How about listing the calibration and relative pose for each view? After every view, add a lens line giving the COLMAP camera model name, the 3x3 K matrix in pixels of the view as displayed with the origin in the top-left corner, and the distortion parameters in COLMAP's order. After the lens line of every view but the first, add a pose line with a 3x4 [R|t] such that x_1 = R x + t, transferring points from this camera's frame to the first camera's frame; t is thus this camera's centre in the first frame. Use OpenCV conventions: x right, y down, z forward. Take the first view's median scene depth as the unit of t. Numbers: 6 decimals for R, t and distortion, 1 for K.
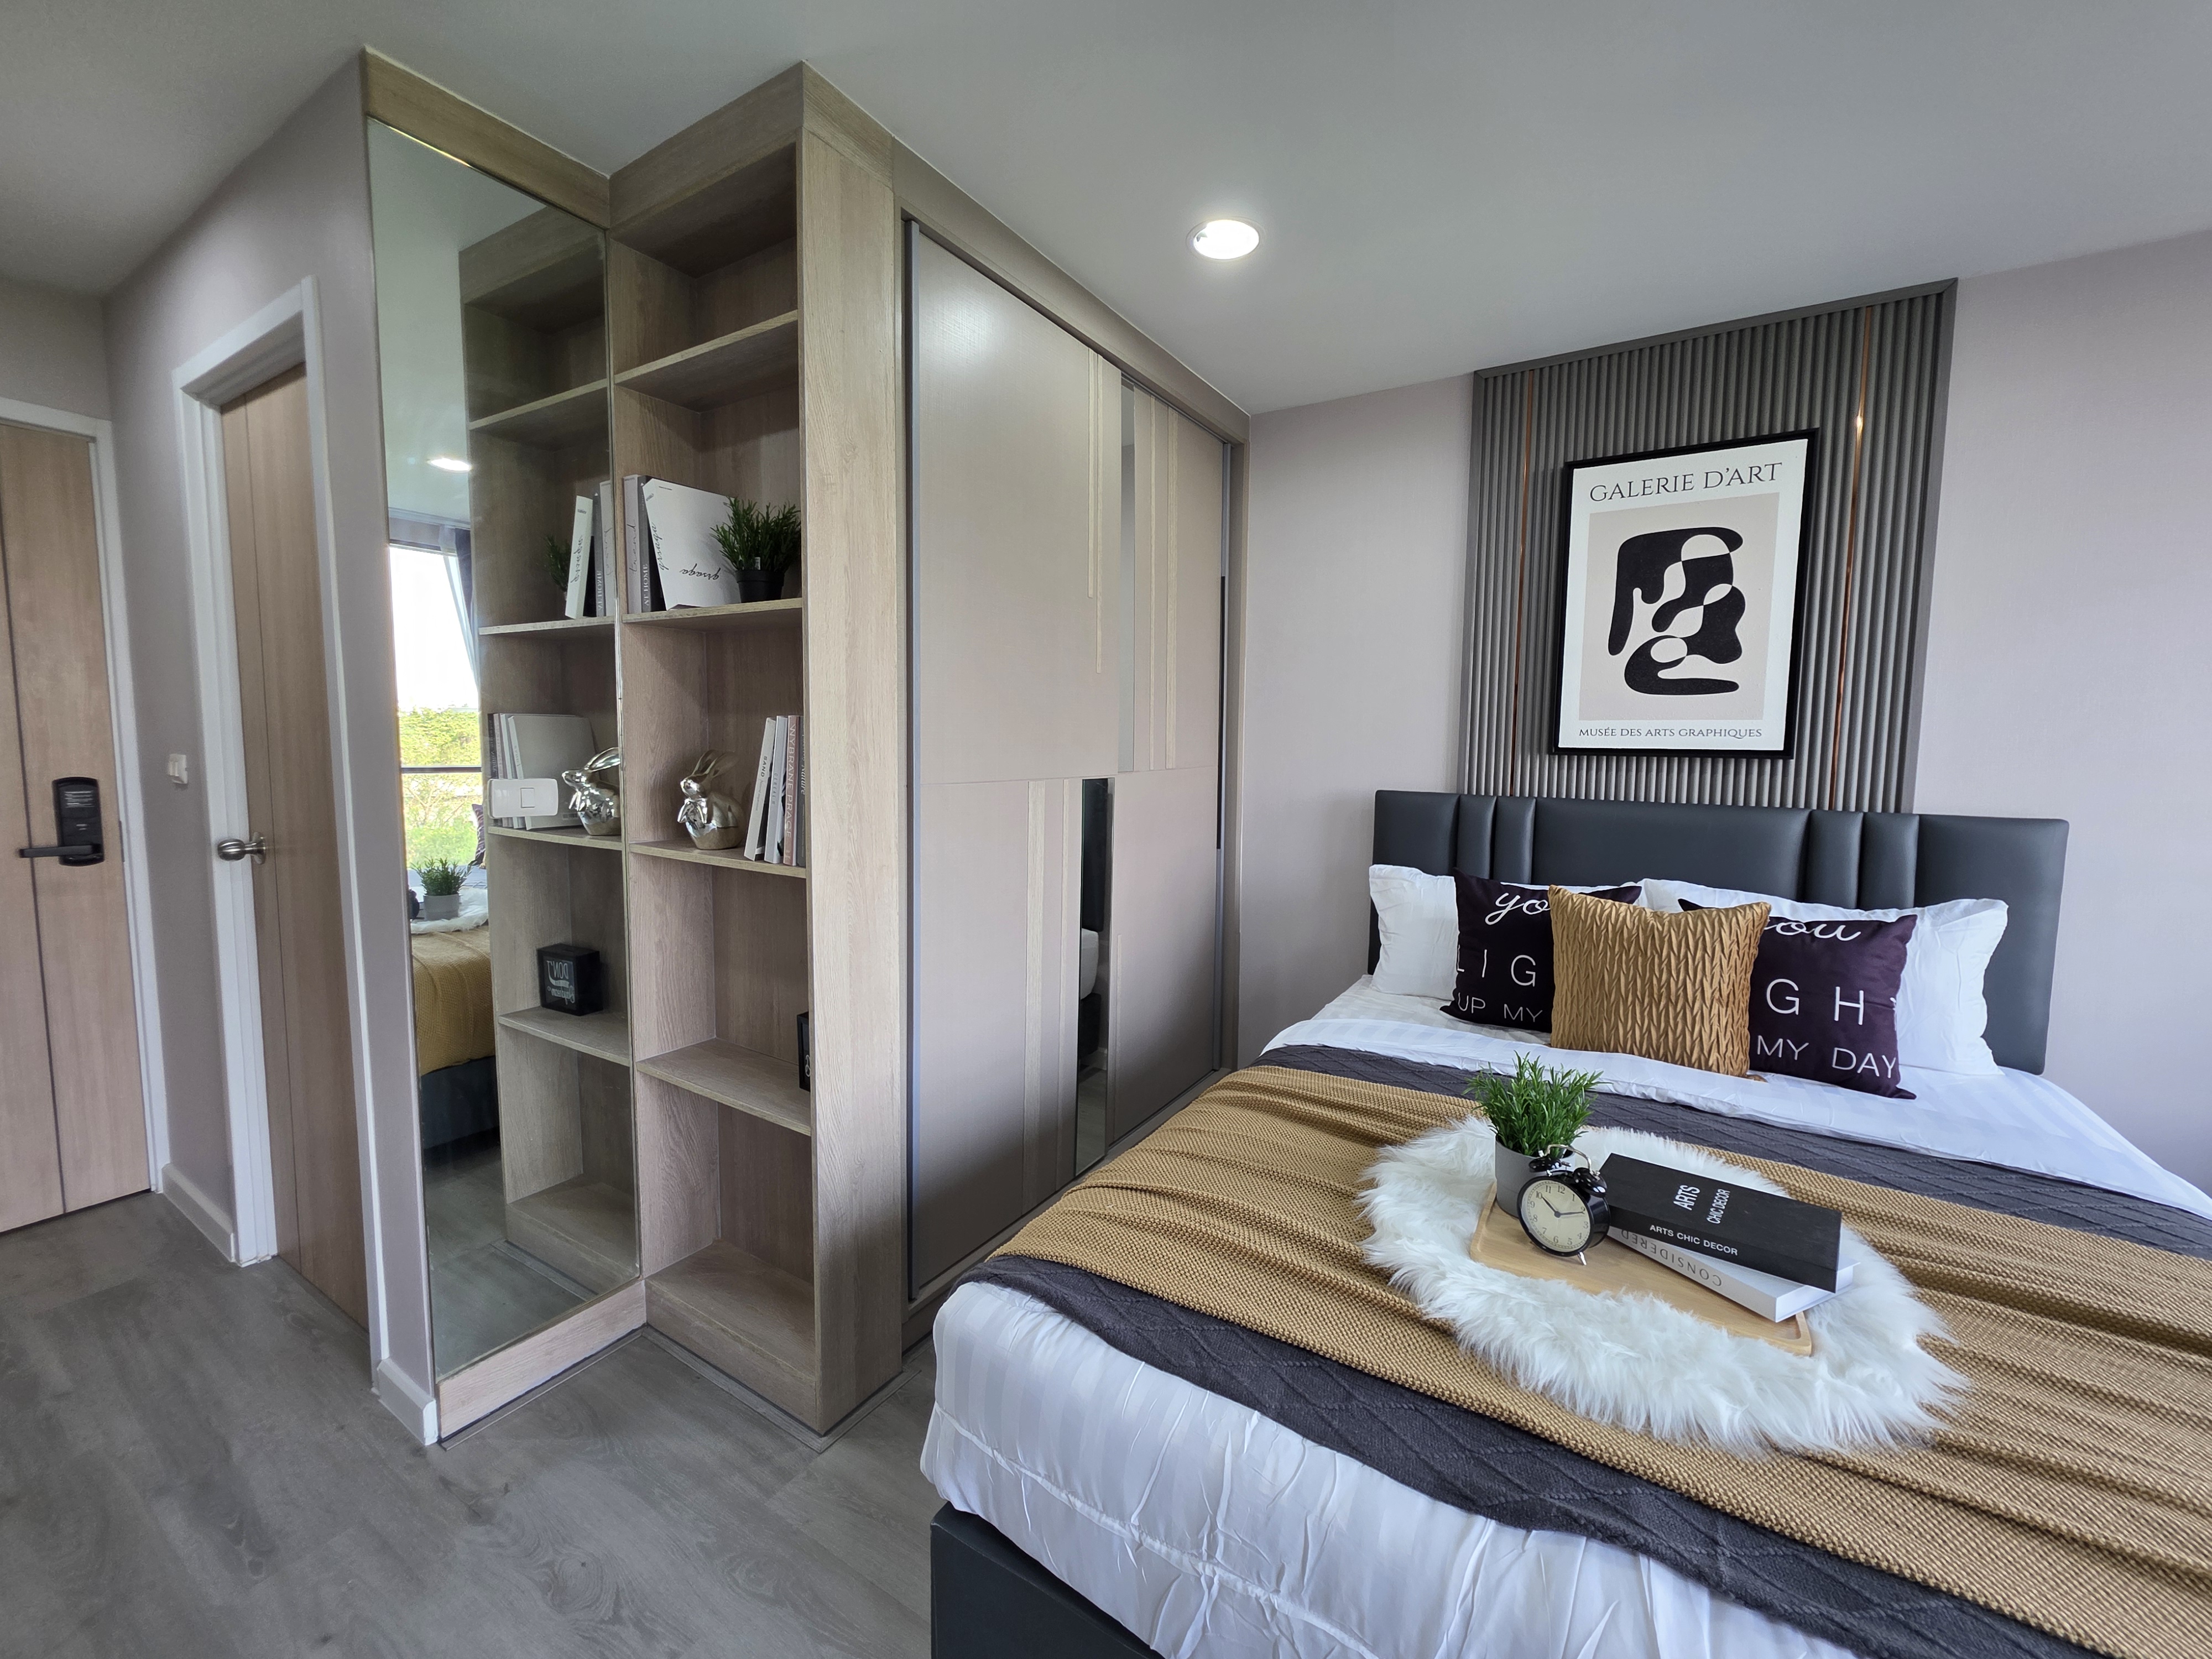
lens RADIAL K [[890.2, 0, 1103.8], [0, 890.2, 819.4], [0, 0, 1]] dist [0.002995, -0.001077]
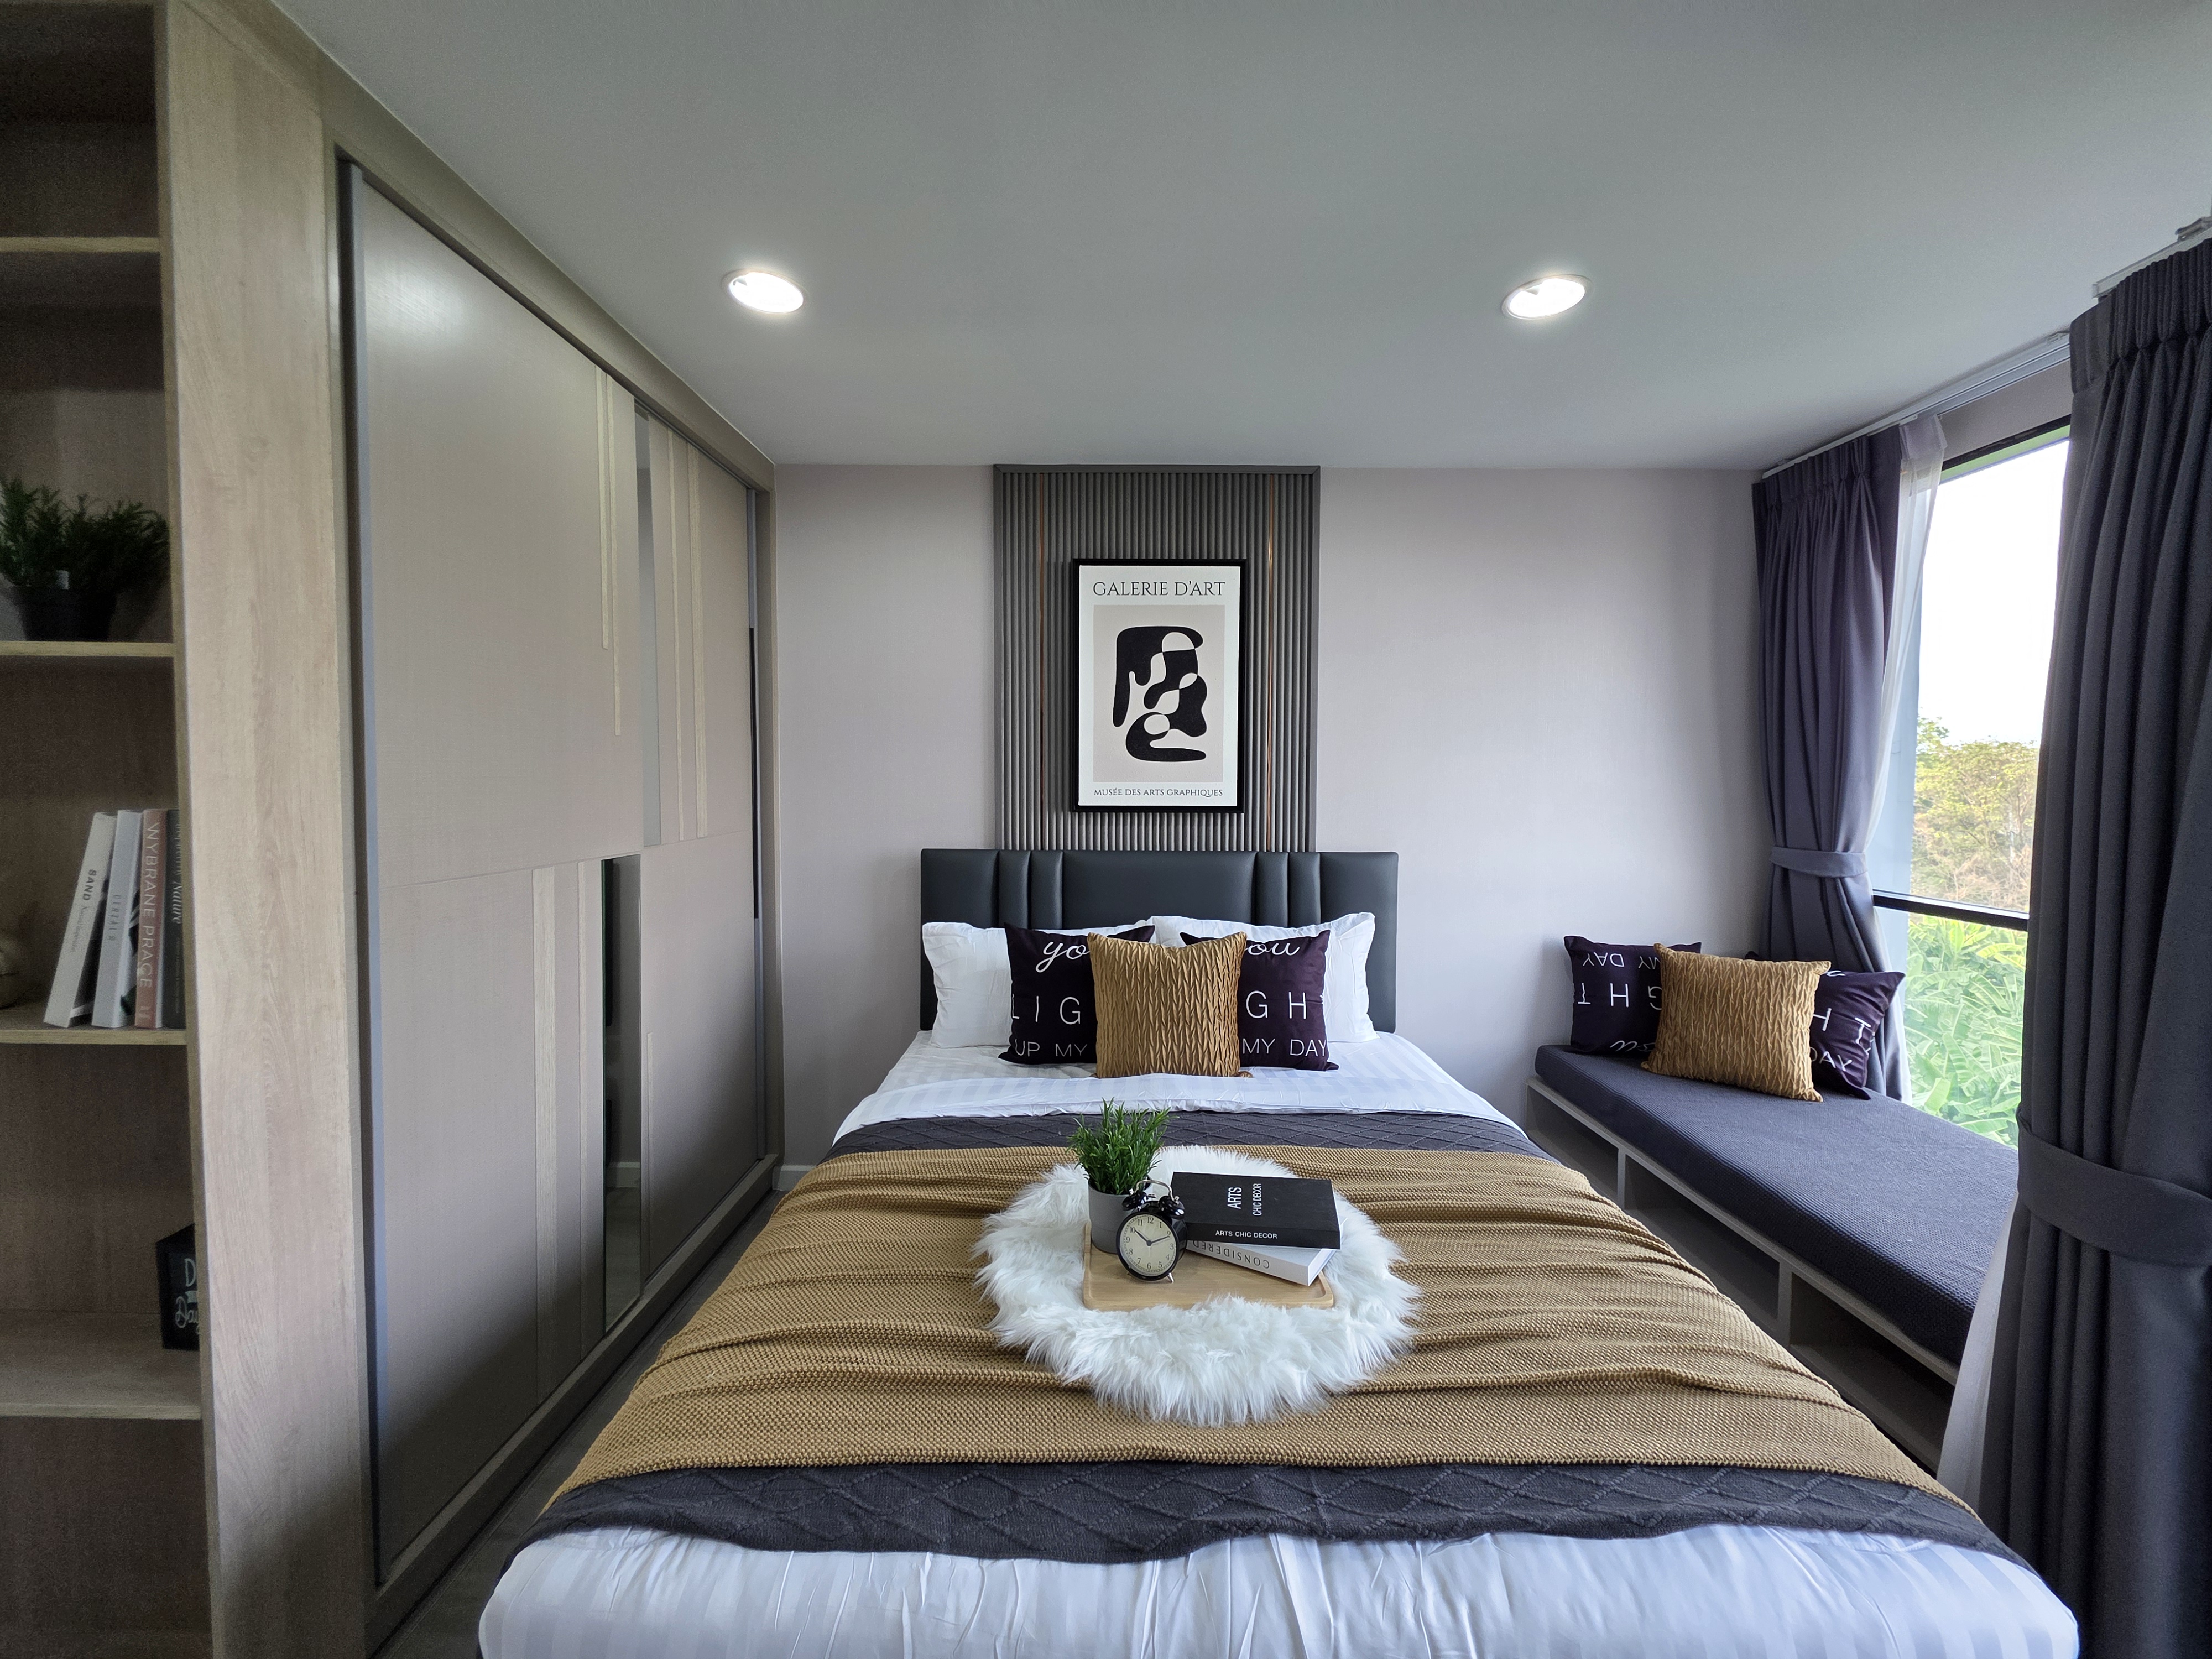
lens RADIAL K [[890.2, 0, 1107.0], [0, 890.2, 820.0], [0, 0, 1]] dist [0.002995, -0.001077]
pose [[0.849528, -0.033452, 0.526483, -0.082567], [0.053085, 0.998343, -0.022224, -0.051846], [-0.524867, 0.046828, 0.849895, 0.028093]]
